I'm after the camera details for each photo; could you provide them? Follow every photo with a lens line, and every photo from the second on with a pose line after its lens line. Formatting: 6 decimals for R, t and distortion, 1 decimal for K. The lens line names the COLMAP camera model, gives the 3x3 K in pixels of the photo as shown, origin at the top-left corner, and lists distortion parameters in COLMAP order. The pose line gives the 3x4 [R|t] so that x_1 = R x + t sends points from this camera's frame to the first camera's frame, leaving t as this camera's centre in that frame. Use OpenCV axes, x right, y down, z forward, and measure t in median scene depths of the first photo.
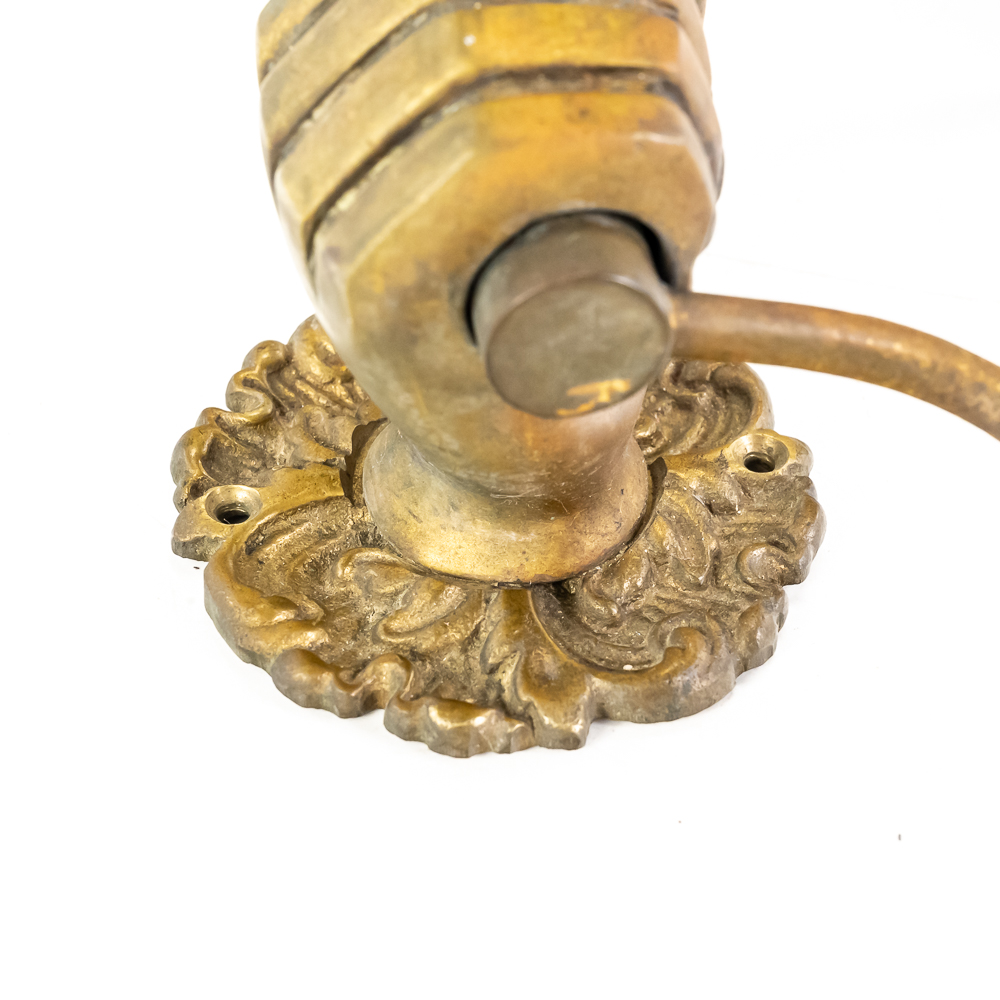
lens RADIAL K [[2797.0, 0, 500.0], [0, 2797.0, 500.0], [0, 0, 1]] dist [0.055320, -0.574195]
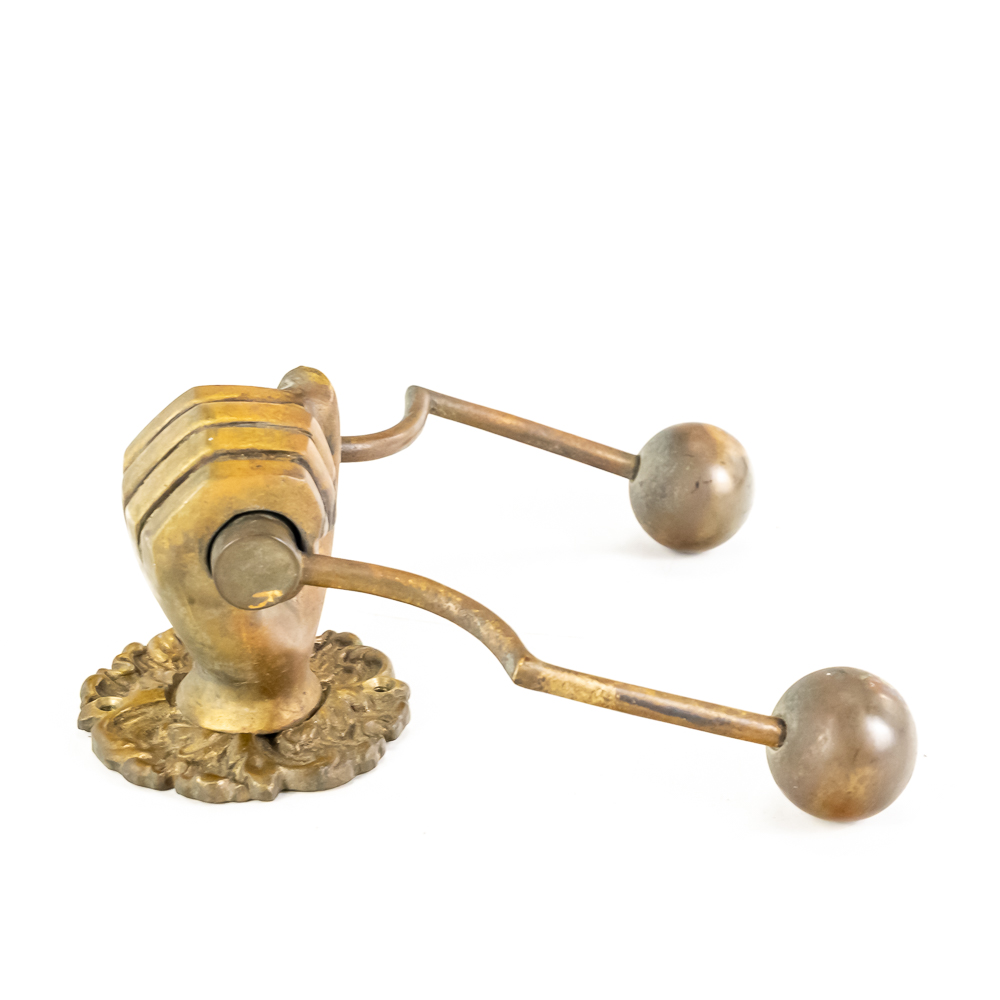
lens RADIAL K [[2797.0, 0, 500.0], [0, 2797.0, 500.0], [0, 0, 1]] dist [0.055320, -0.574195]
pose [[0.999918, -0.004666, -0.011897, 0.217328], [0.000784, 0.951585, -0.307383, 0.501699], [0.012755, 0.307349, 0.951511, -0.976532]]
